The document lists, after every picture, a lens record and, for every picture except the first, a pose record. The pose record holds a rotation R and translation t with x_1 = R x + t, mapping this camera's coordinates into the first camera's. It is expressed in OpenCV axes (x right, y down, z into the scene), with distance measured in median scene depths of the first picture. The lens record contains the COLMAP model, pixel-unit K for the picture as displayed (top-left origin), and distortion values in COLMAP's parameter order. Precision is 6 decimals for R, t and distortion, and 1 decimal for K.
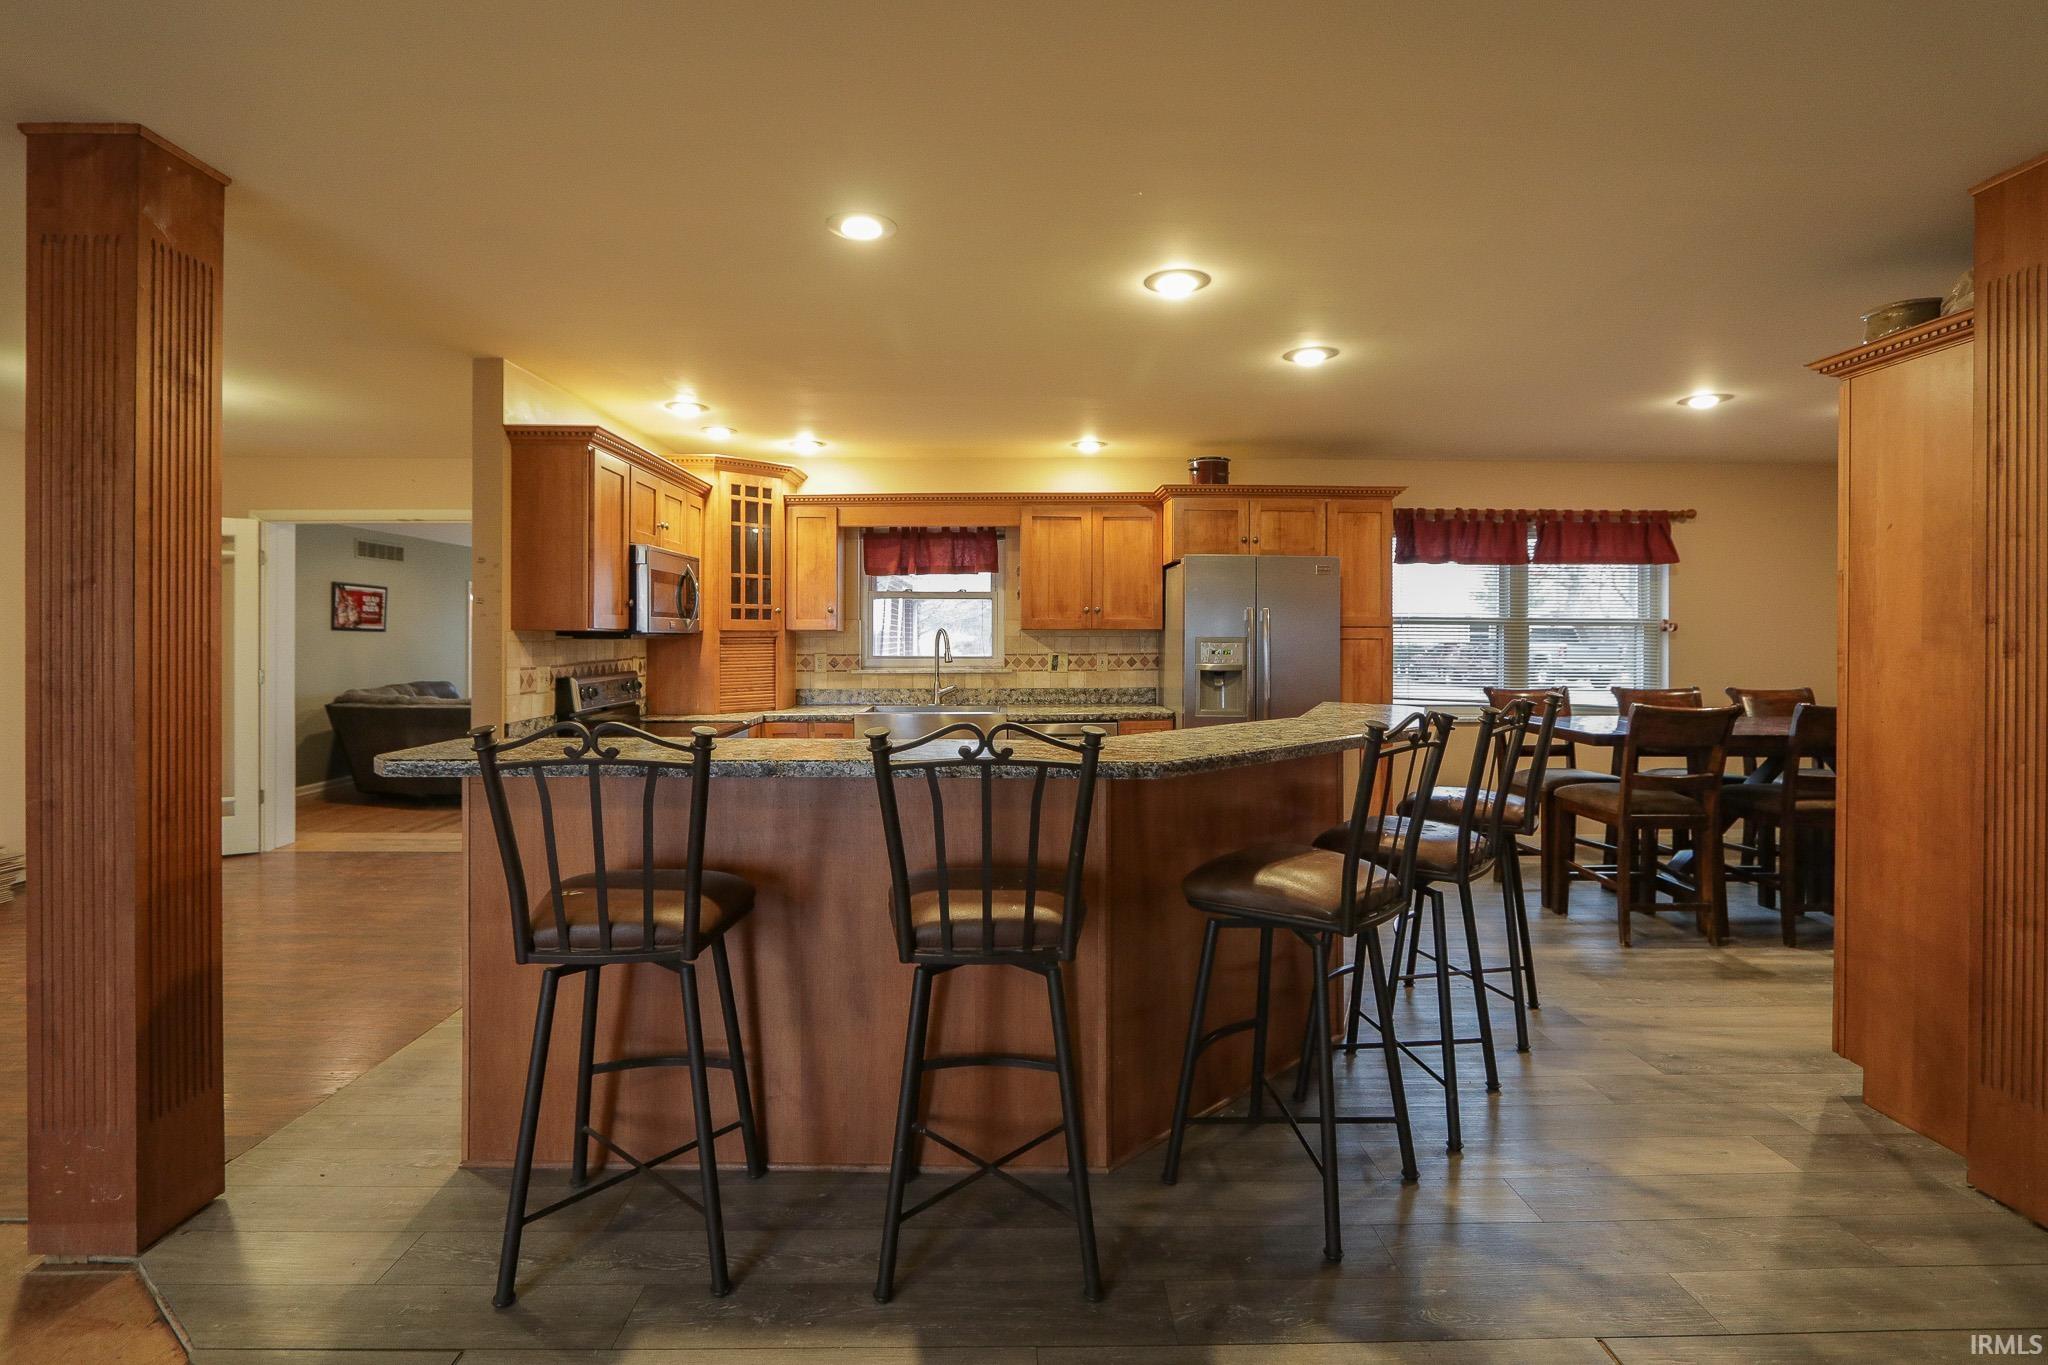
lens RADIAL K [[987.9, 0, 1012.3], [0, 987.9, 598.3], [0, 0, 1]] dist [-0.009732, -0.000400]
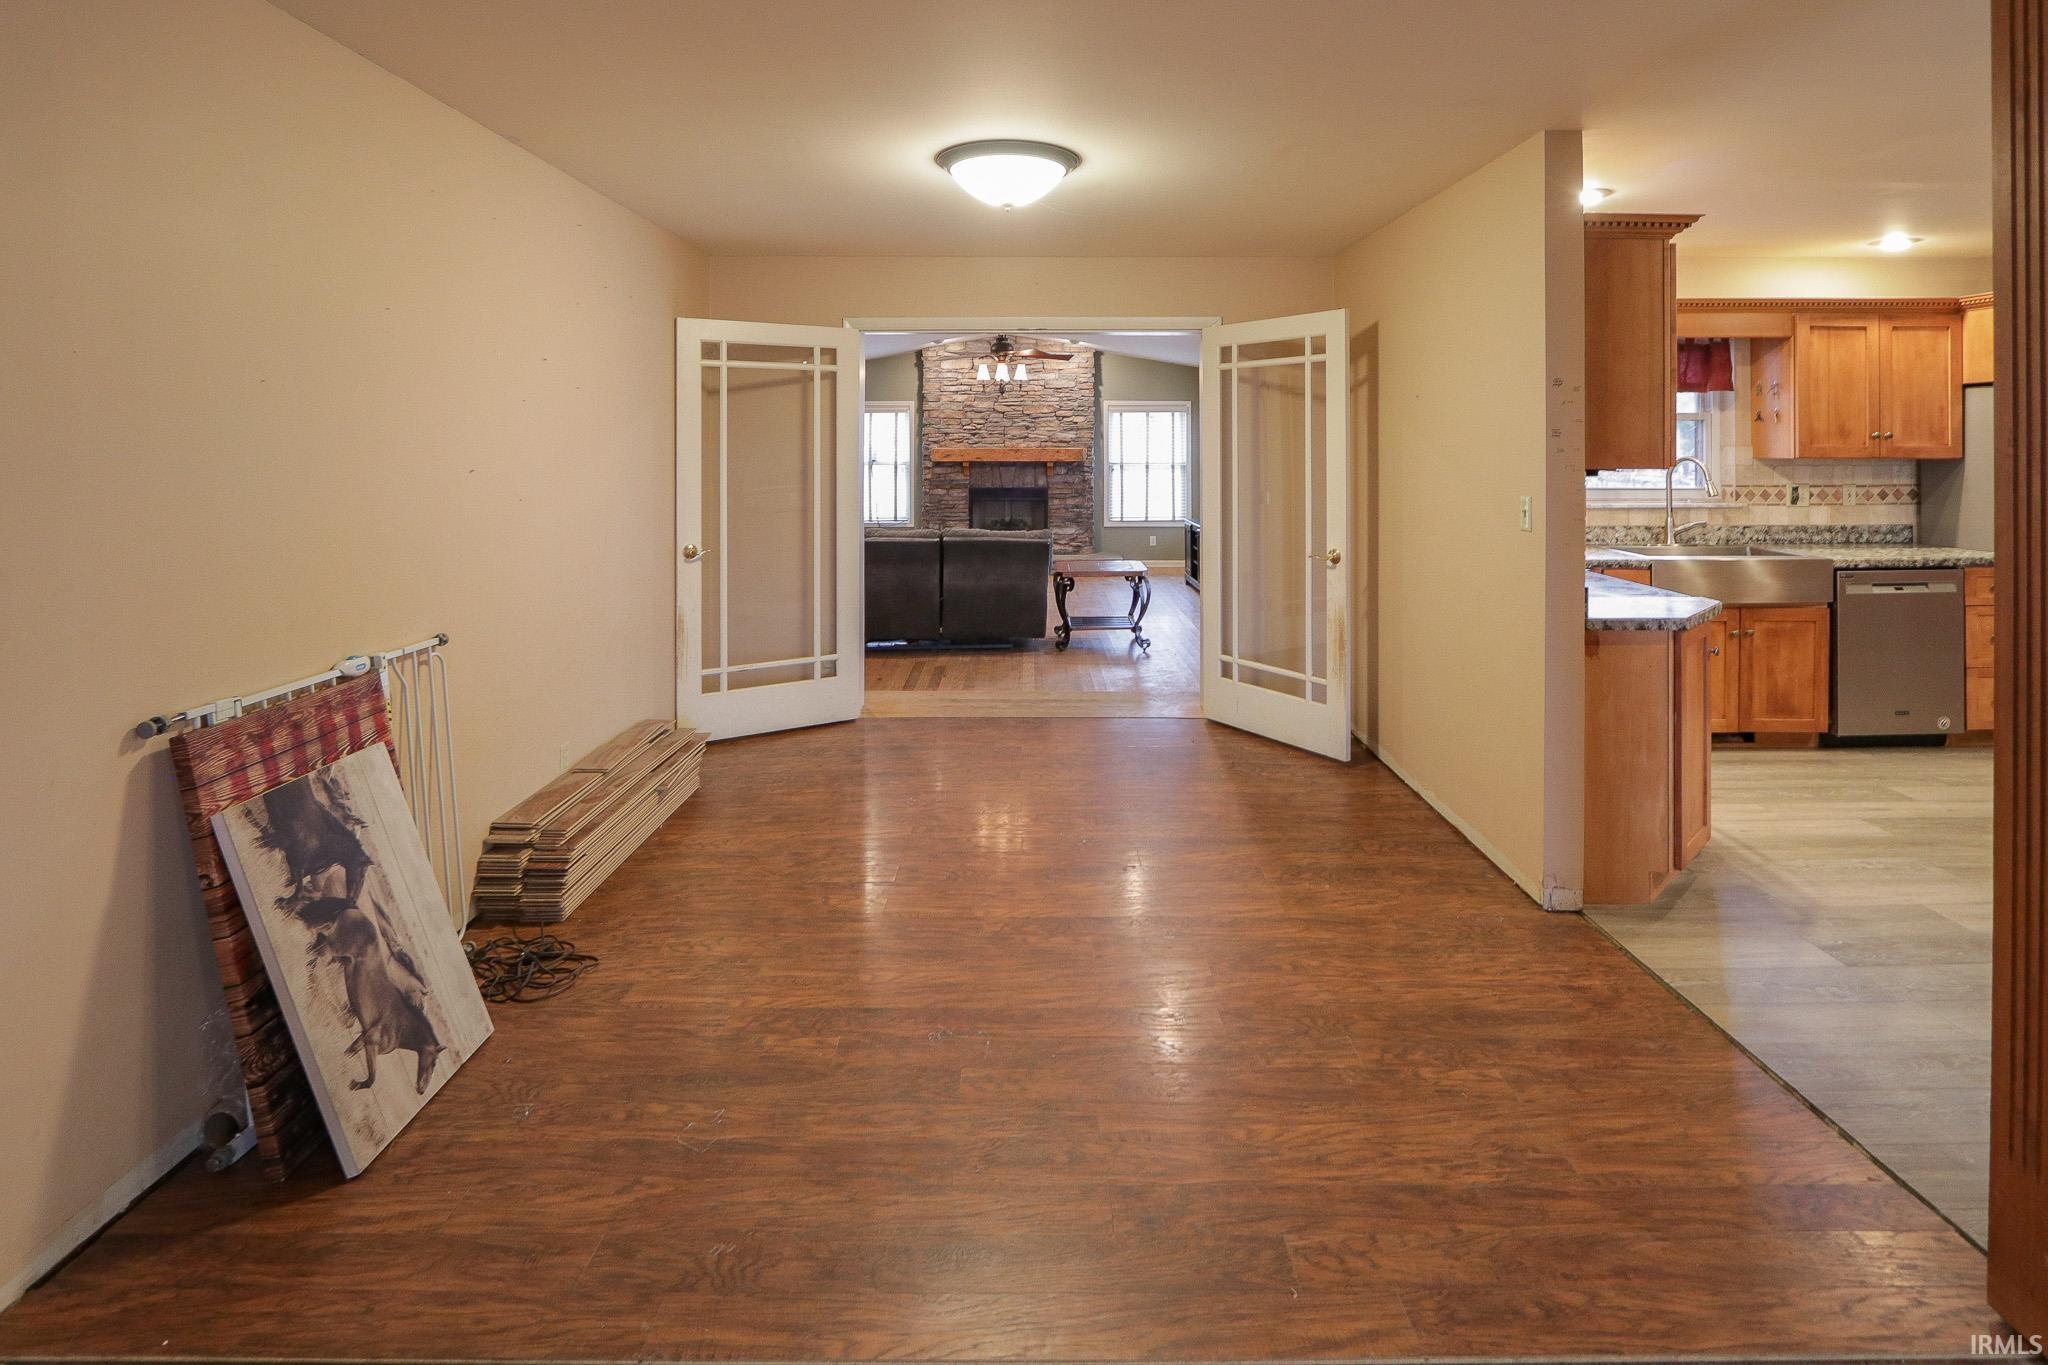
lens RADIAL K [[987.9, 0, 1013.7], [0, 987.9, 439.9], [0, 0, 1]] dist [-0.009732, -0.000400]
pose [[0.999018, -0.000540, -0.044298, -0.602842], [0.001942, 0.999498, 0.031615, -0.012037], [0.044259, -0.031670, 0.998518, 0.115640]]
